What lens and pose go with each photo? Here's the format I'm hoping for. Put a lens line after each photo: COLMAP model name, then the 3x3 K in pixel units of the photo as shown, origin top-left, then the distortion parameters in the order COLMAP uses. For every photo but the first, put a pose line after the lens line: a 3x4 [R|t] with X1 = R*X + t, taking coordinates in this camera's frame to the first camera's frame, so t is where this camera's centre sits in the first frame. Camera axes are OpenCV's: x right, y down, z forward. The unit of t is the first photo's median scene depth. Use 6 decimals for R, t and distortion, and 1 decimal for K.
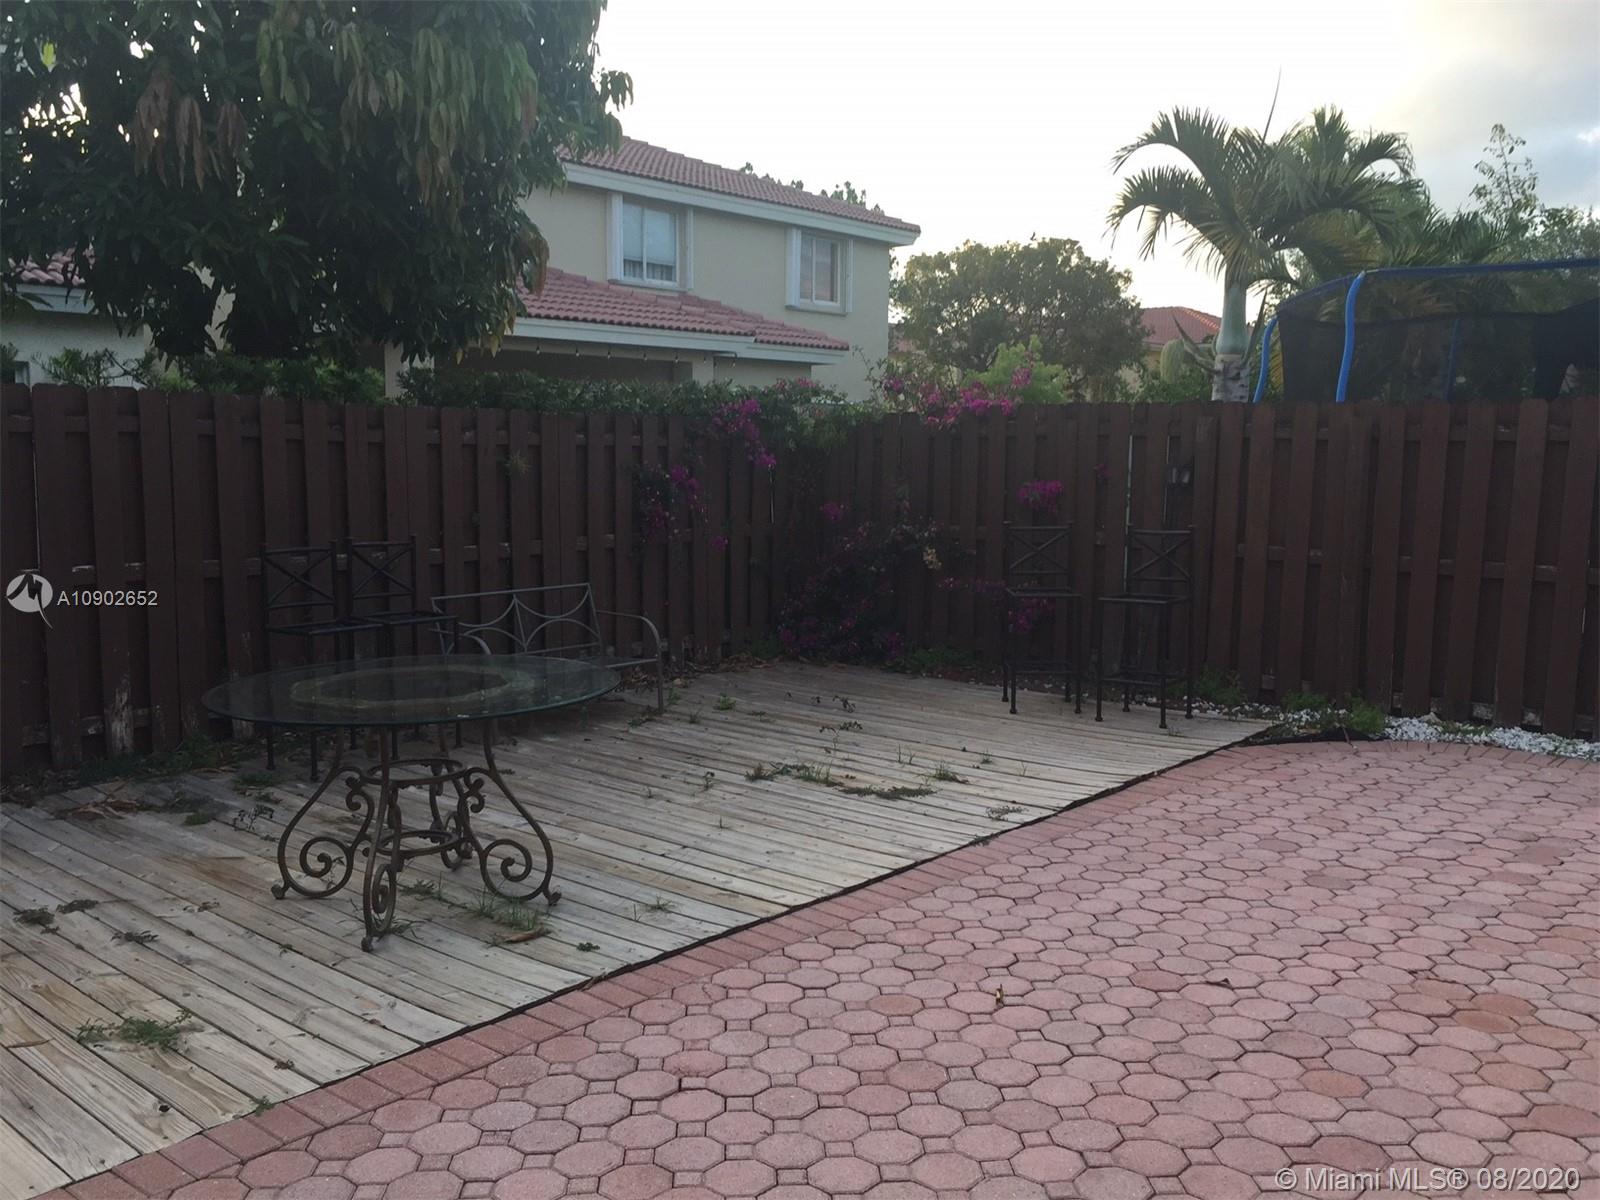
lens RADIAL K [[1348.1, 0, 800.0], [0, 1348.1, 600.0], [0, 0, 1]] dist [0.086231, -0.121796]
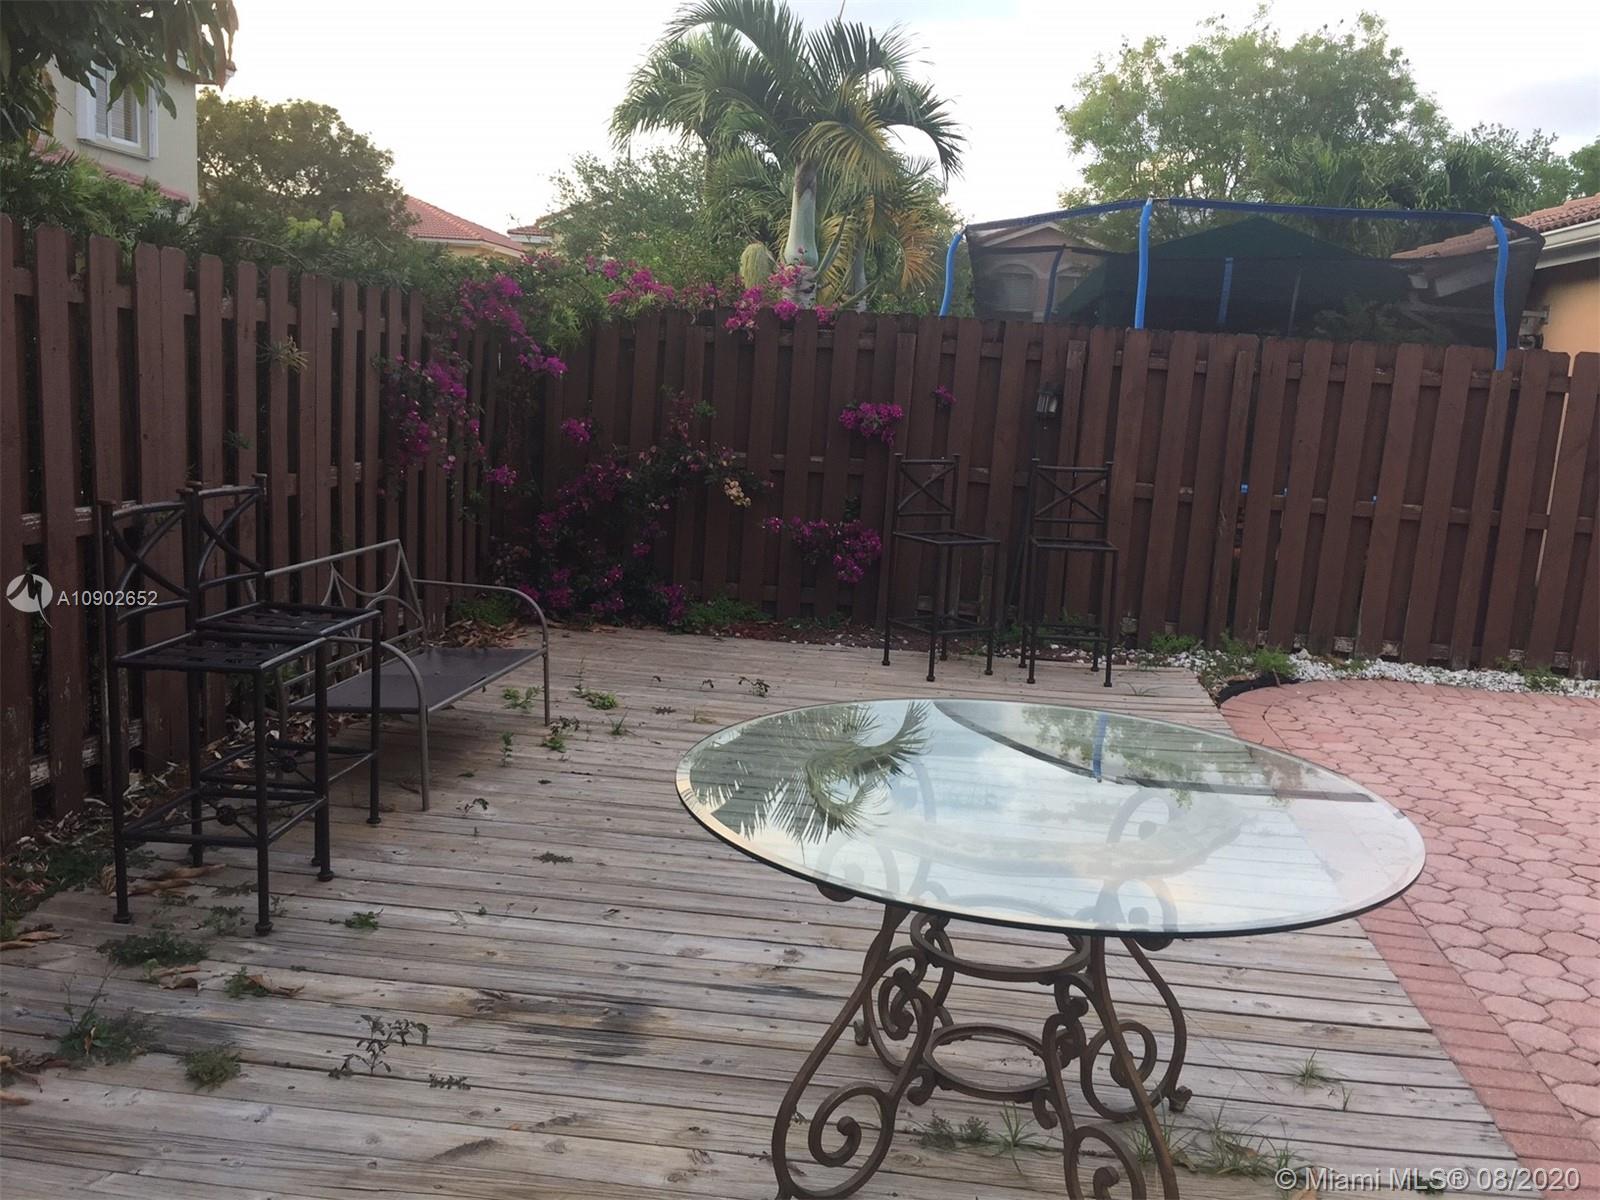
lens RADIAL K [[1348.1, 0, 800.0], [0, 1348.1, 600.0], [0, 0, 1]] dist [0.086231, -0.121796]
pose [[0.829202, -0.051414, 0.556580, -0.440626], [0.010051, 0.996971, 0.077122, -0.038552], [-0.558859, -0.058355, 0.827207, 0.395546]]
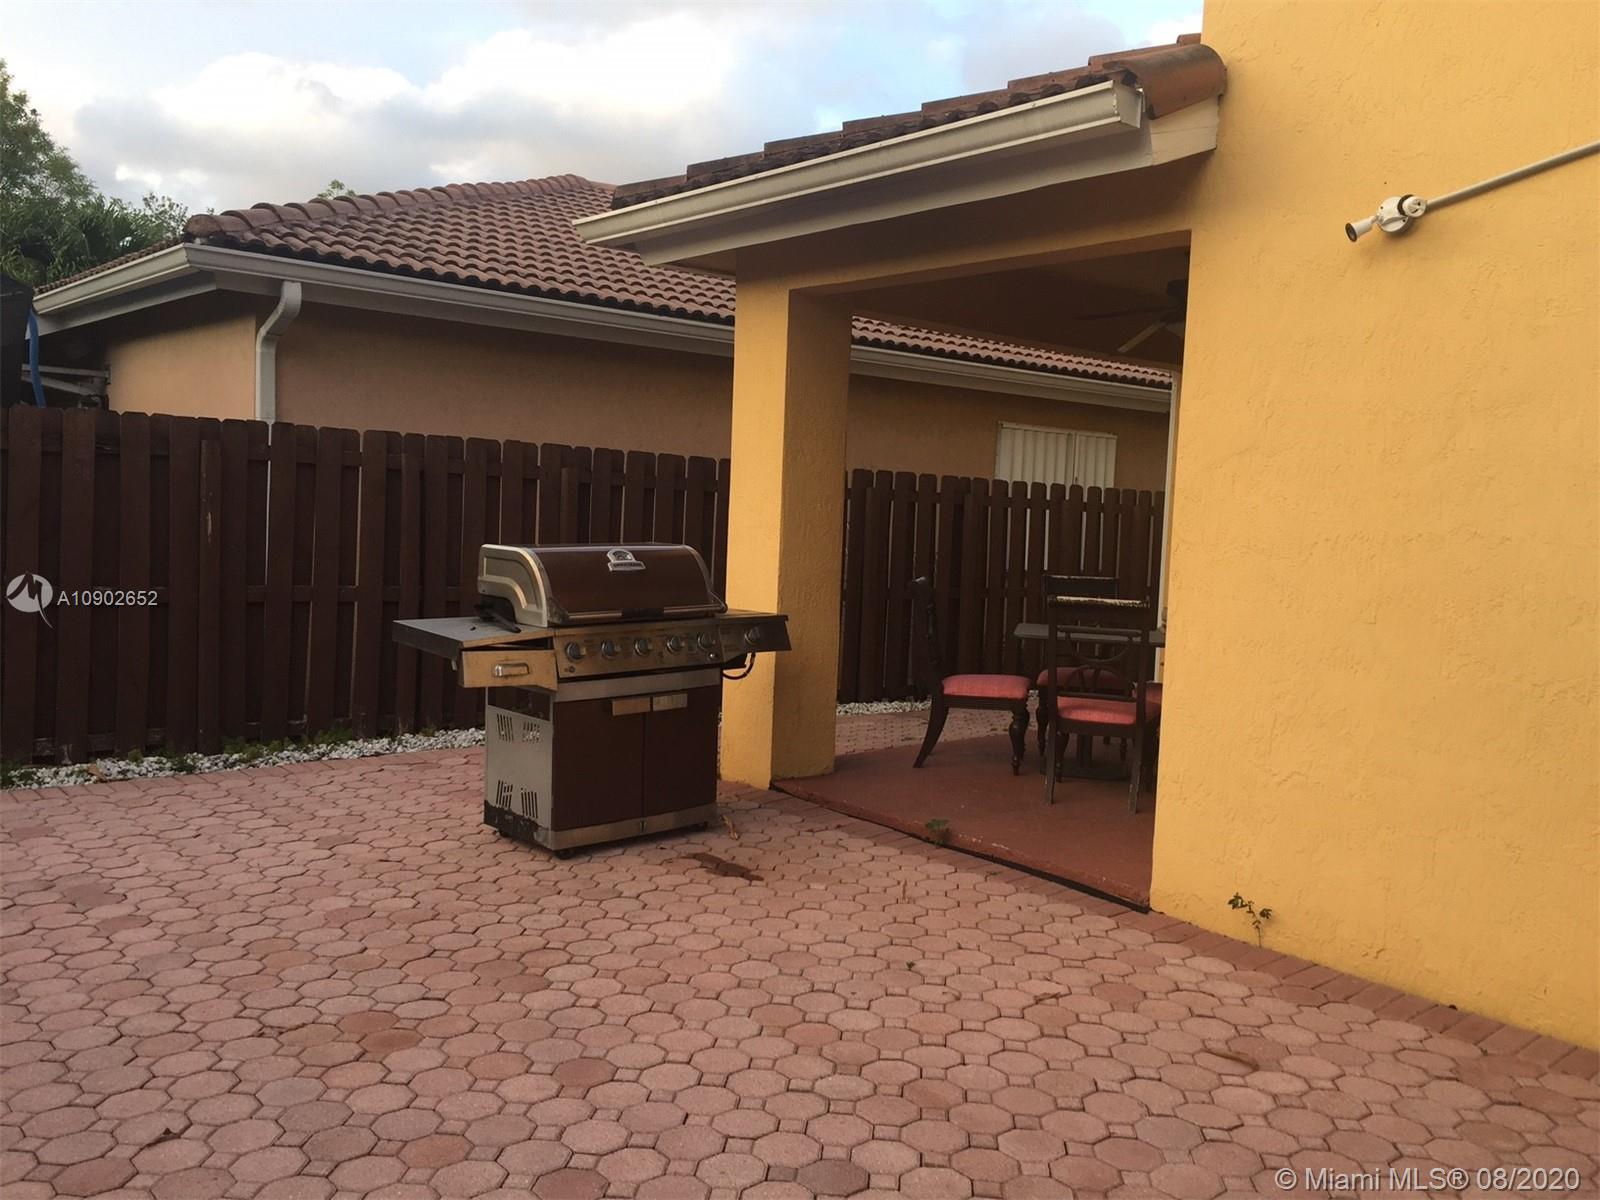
lens RADIAL K [[1348.1, 0, 800.0], [0, 1348.1, 600.0], [0, 0, 1]] dist [0.086231, -0.121796]
pose [[0.148226, -0.066949, 0.986685, -0.211620], [0.067806, 0.996046, 0.057398, -0.024494], [-0.986626, 0.058395, 0.152179, 0.275312]]
